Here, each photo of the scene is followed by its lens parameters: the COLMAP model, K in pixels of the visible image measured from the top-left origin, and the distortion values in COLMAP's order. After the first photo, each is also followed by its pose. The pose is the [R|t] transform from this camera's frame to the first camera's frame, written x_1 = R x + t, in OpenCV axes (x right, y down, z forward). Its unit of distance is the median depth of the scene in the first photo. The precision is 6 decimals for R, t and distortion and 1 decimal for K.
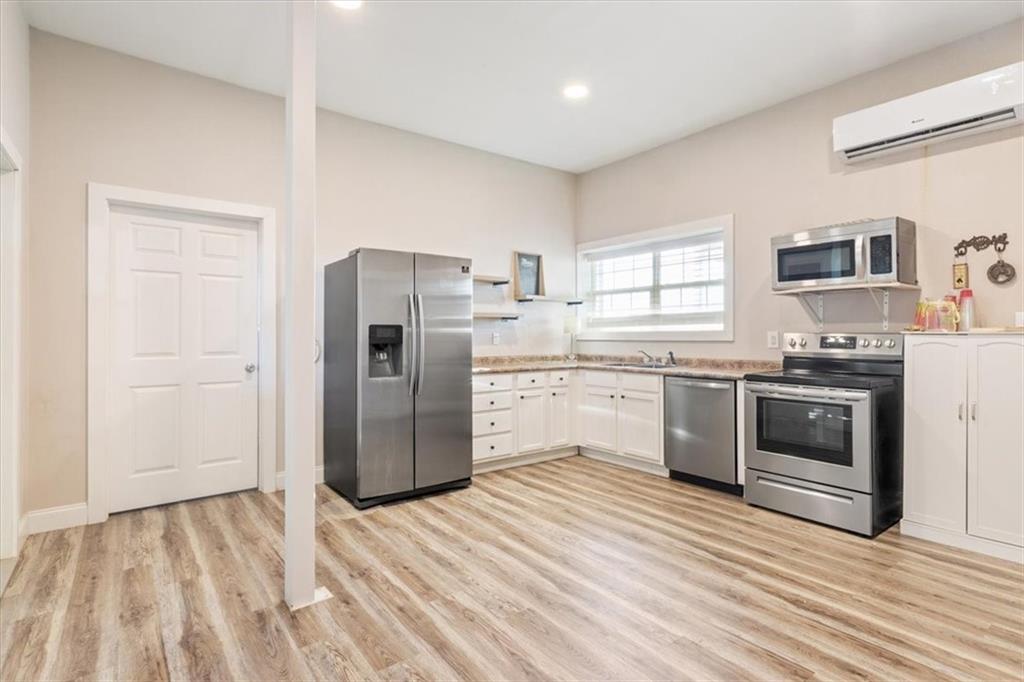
lens RADIAL K [[501.2, 0, 511.6], [0, 501.2, 334.0], [0, 0, 1]] dist [-0.001687, 0.000025]
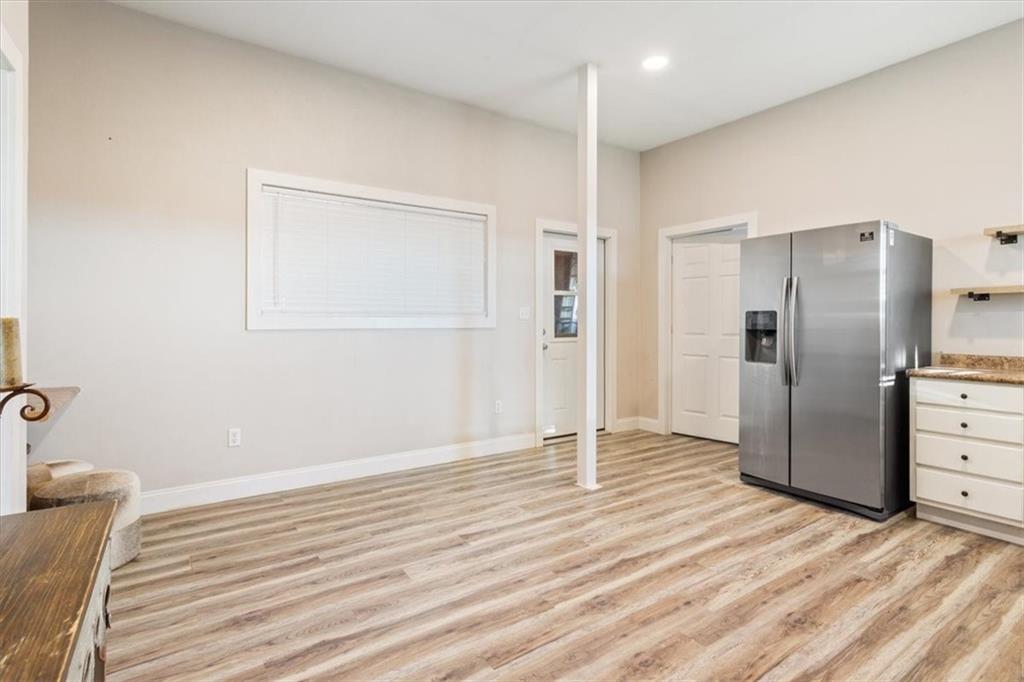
lens RADIAL K [[507.2, 0, 511.3], [0, 507.2, 319.1], [0, 0, 1]] dist [-0.000002, -0.000139]
pose [[-0.052946, -0.000049, -0.998597, 0.870186], [0.002119, 0.999998, -0.000161, -0.003003], [0.998595, -0.002125, -0.052945, 0.594733]]
